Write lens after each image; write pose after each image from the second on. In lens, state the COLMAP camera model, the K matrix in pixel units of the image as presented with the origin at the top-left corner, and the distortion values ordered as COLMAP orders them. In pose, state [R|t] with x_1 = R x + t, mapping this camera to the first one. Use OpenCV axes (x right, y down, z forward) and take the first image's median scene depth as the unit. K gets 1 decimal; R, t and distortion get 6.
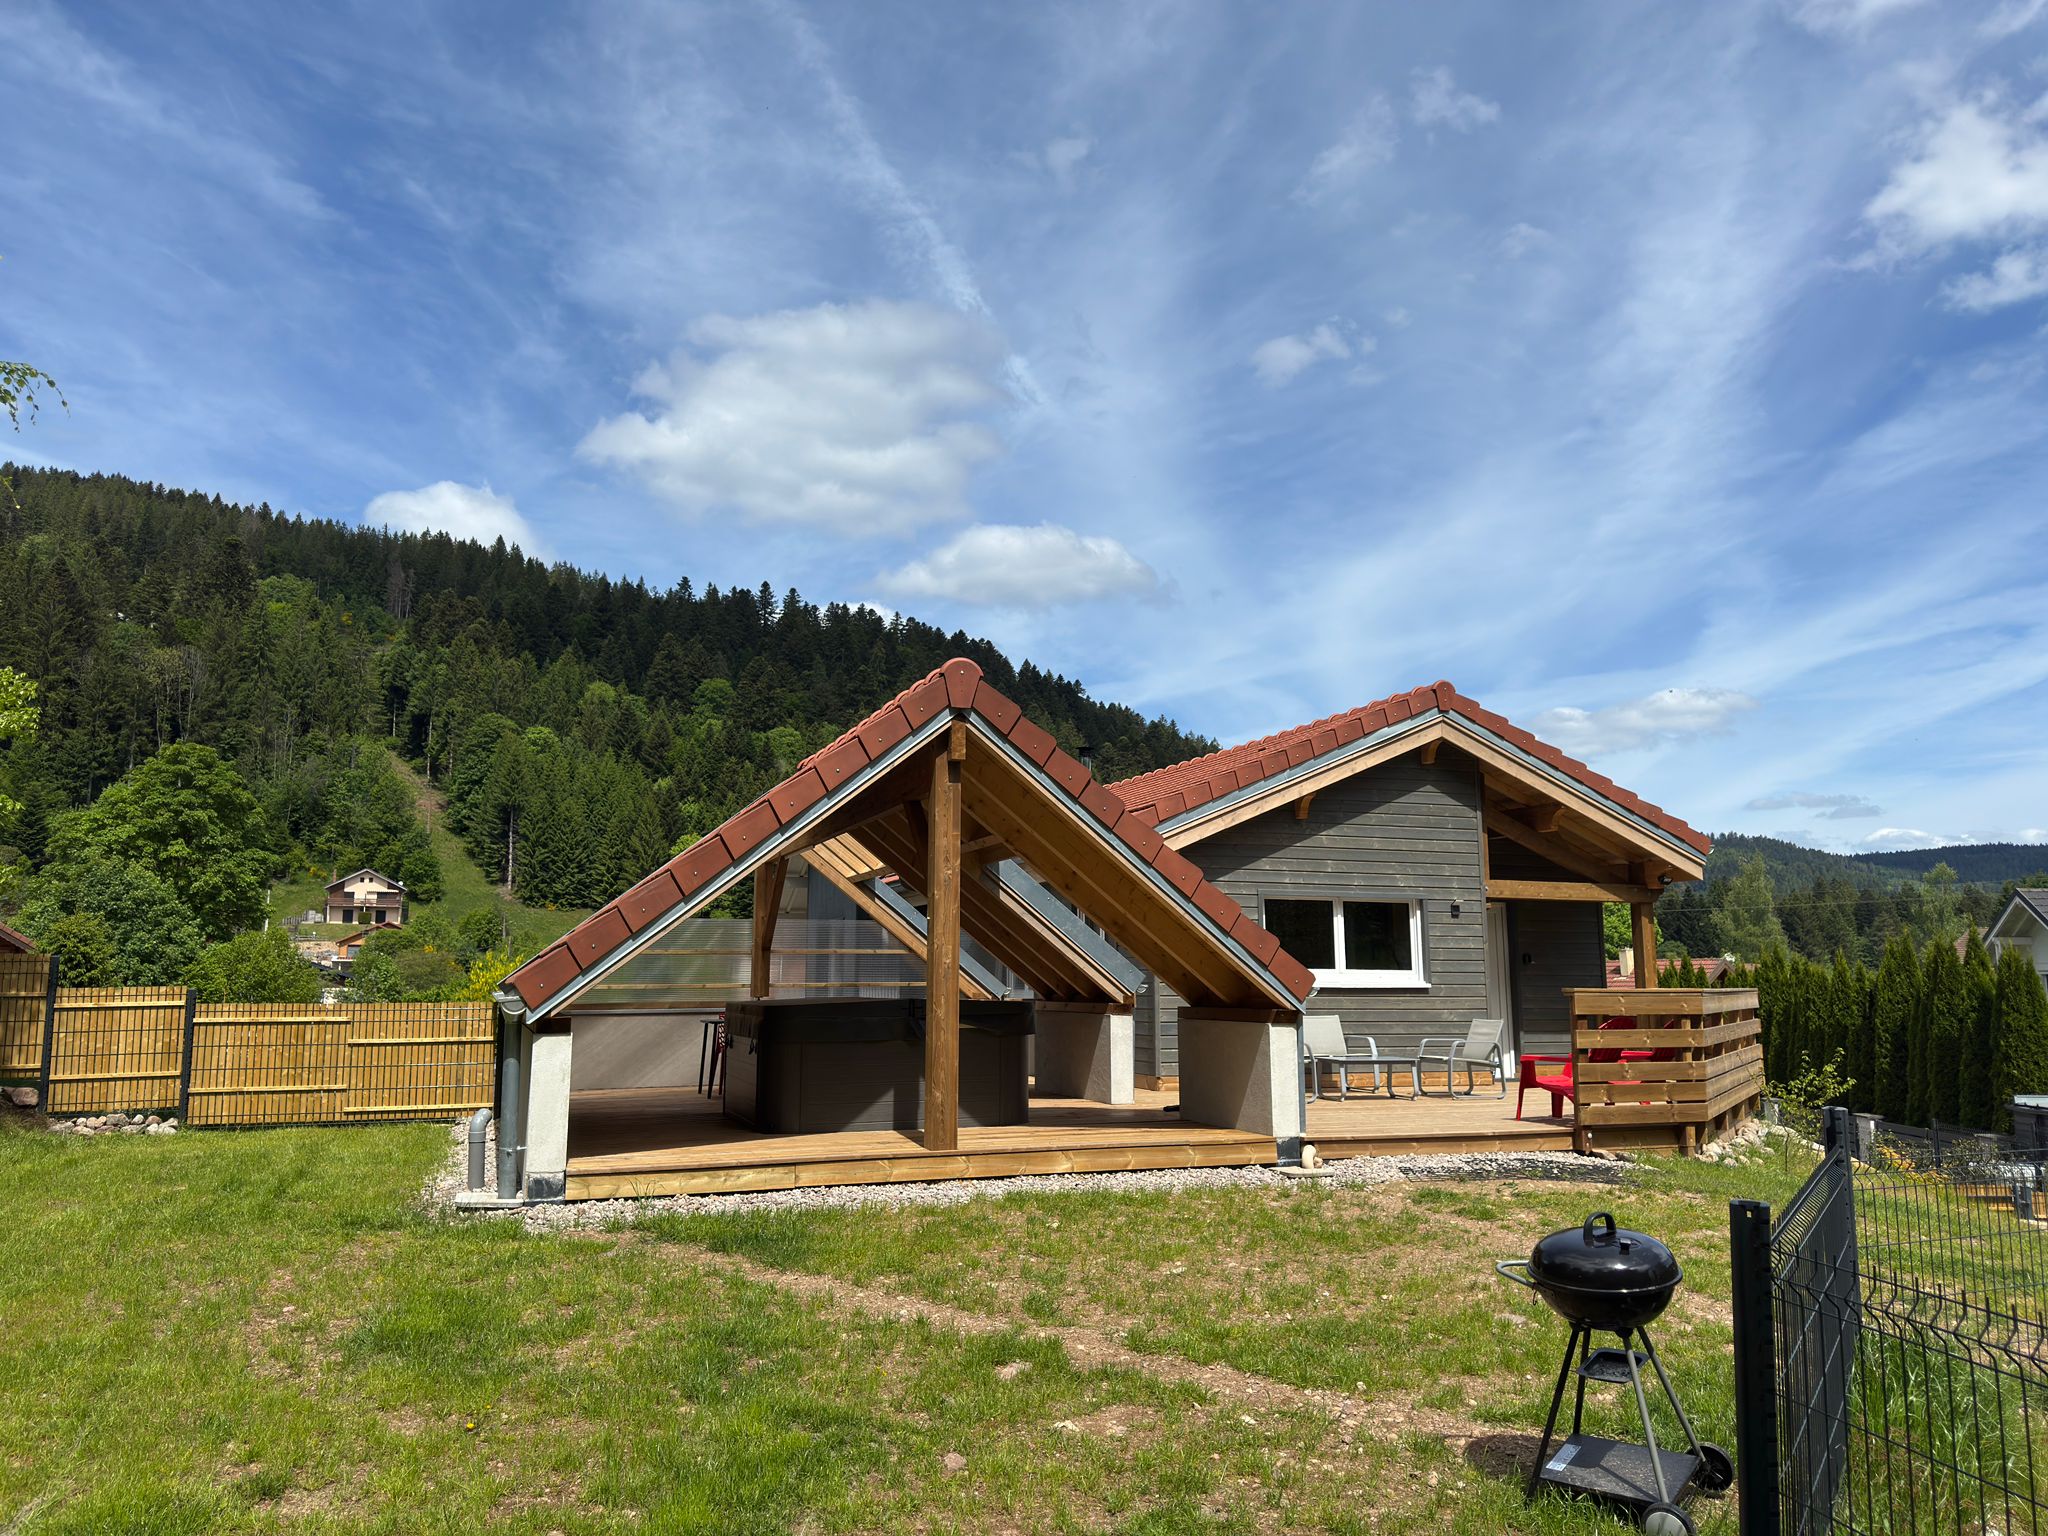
lens RADIAL K [[1453.2, 0, 1024.0], [0, 1453.2, 768.0], [0, 0, 1]] dist [0.100267, -0.131815]
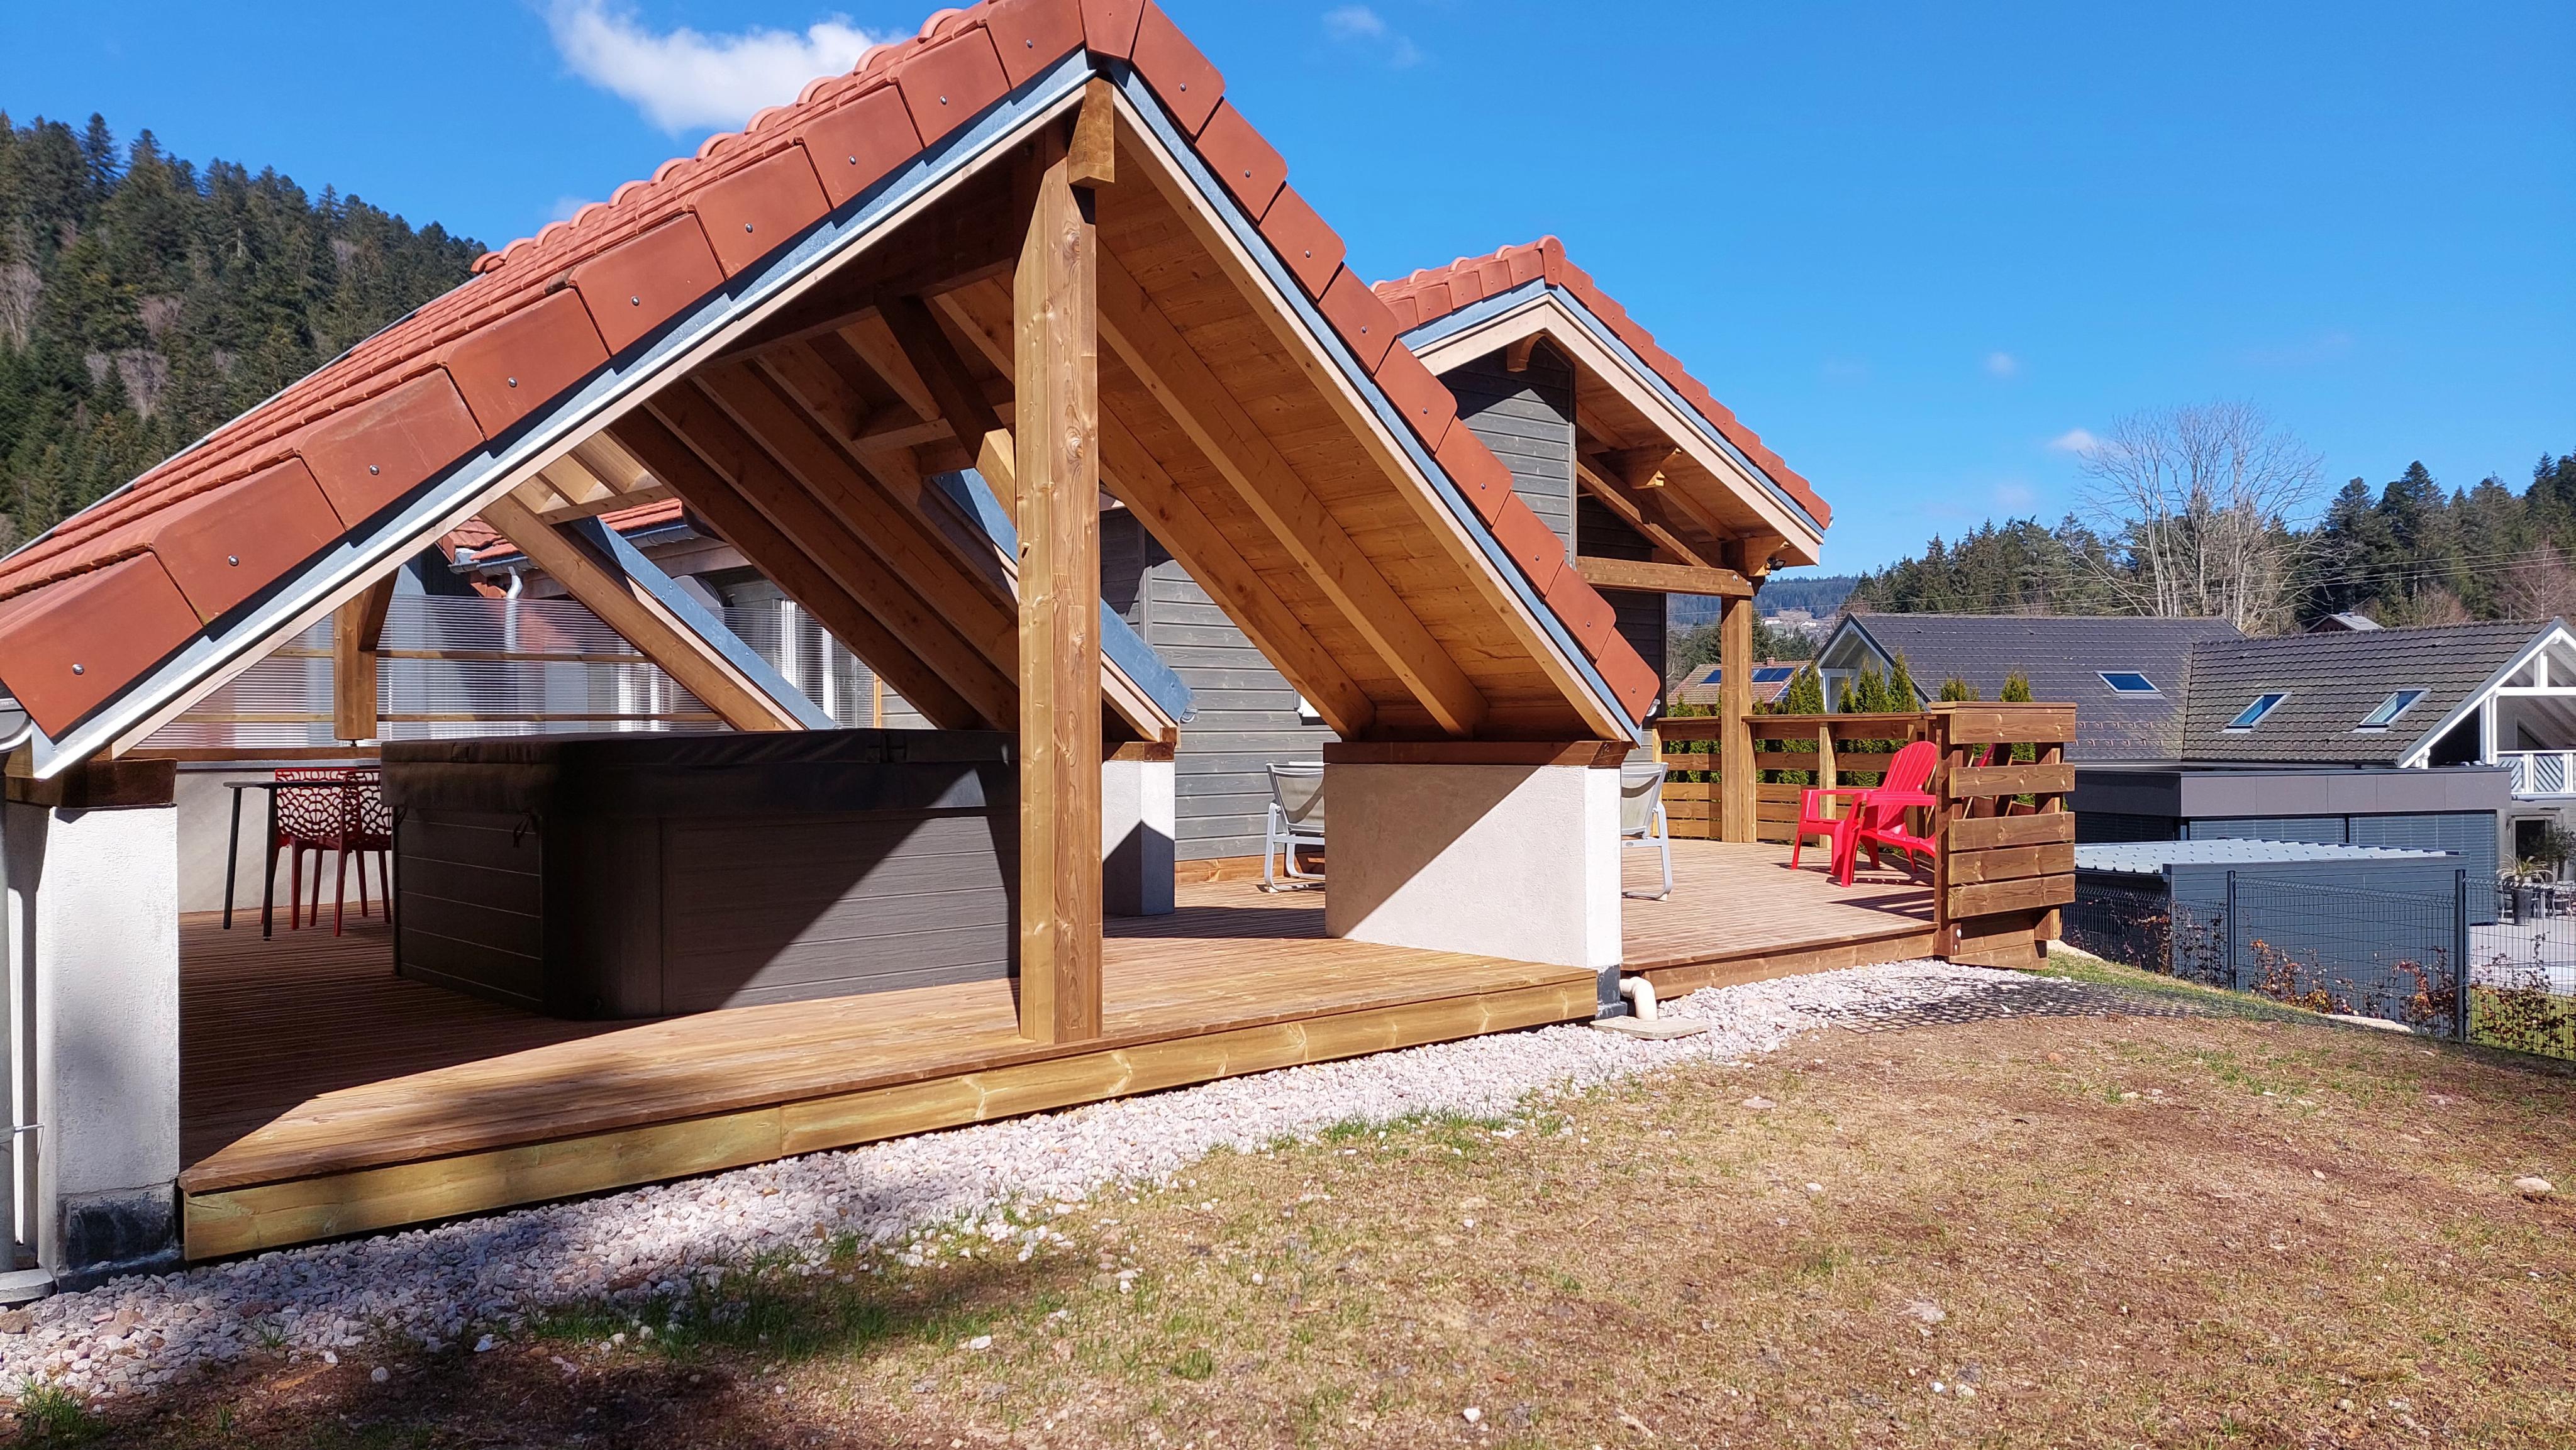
lens RADIAL K [[1864.0, 0, 1291.3], [0, 1864.0, 739.7], [0, 0, 1]] dist [0.083996, -0.090839]
pose [[0.928359, -0.007076, 0.371617, -0.119416], [-0.048279, 0.989053, 0.139442, 0.046671], [-0.368535, -0.147393, 0.917854, 0.254920]]
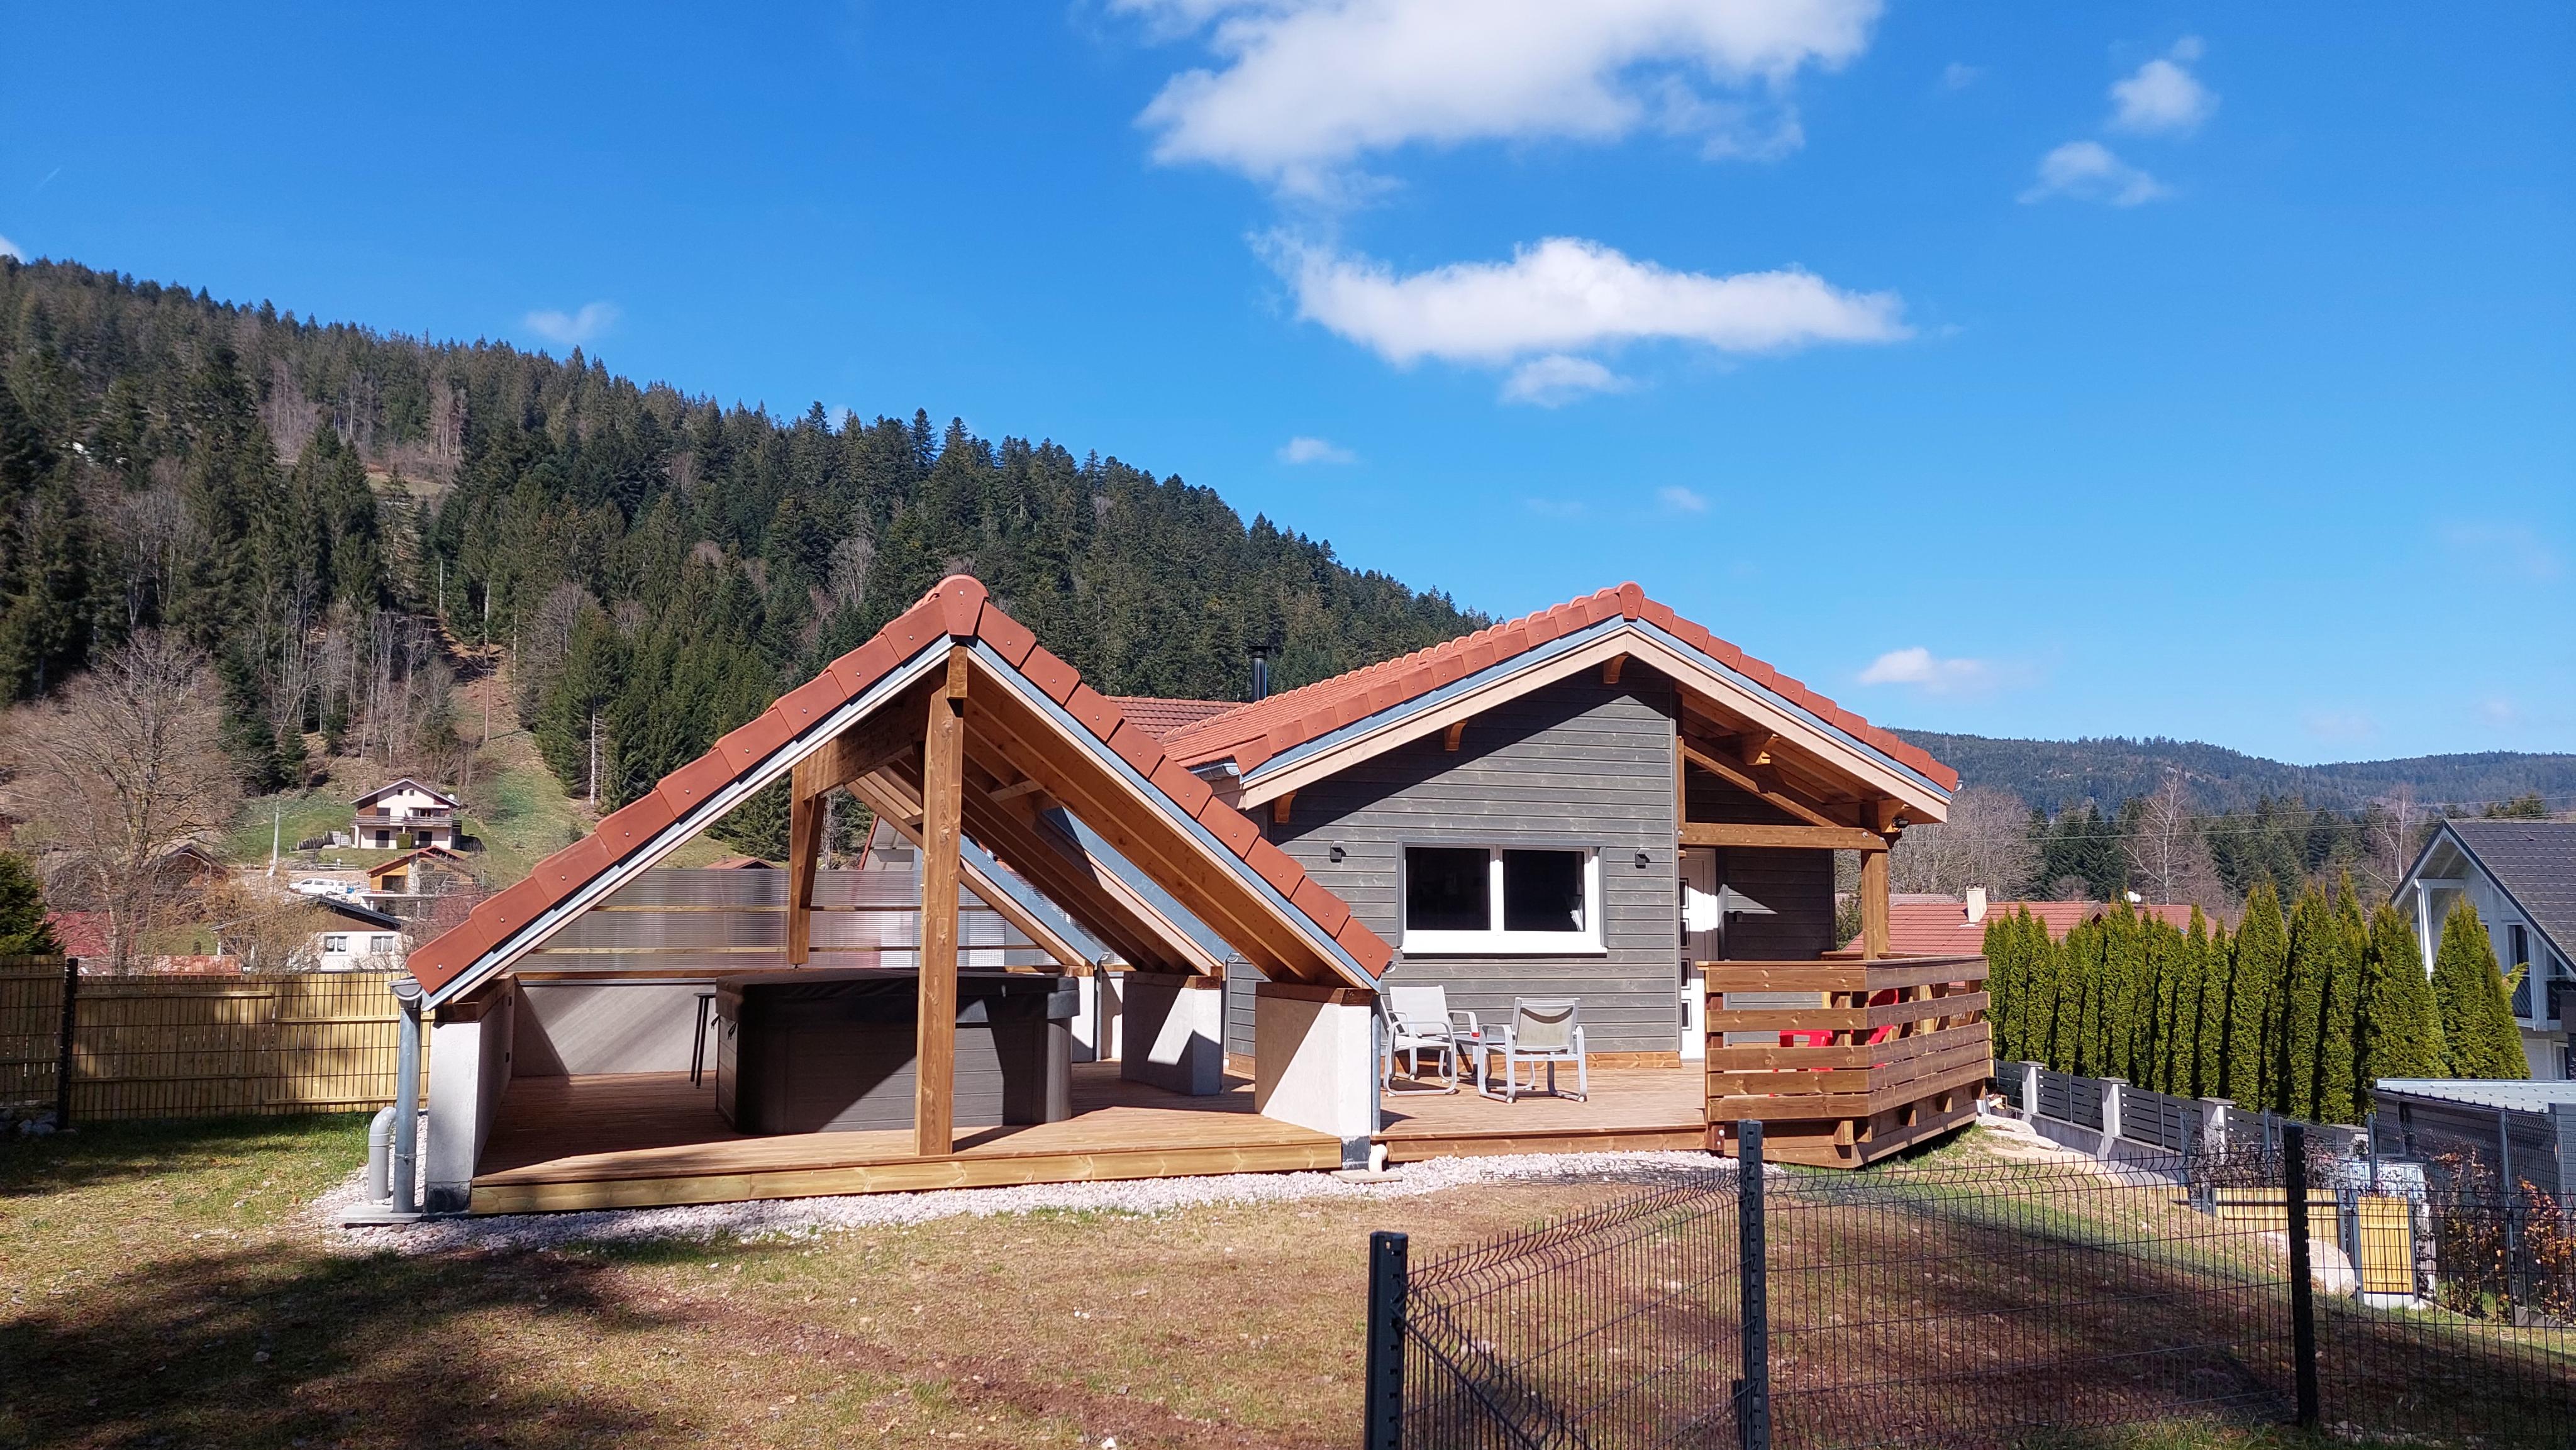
lens RADIAL K [[1864.0, 0, 1291.3], [0, 1864.0, 739.7], [0, 0, 1]] dist [0.083996, -0.090839]
pose [[0.999853, 0.004133, 0.016632, 0.076710], [-0.004913, 0.998875, 0.047173, -0.019340], [-0.016418, -0.047247, 0.998748, -0.049770]]
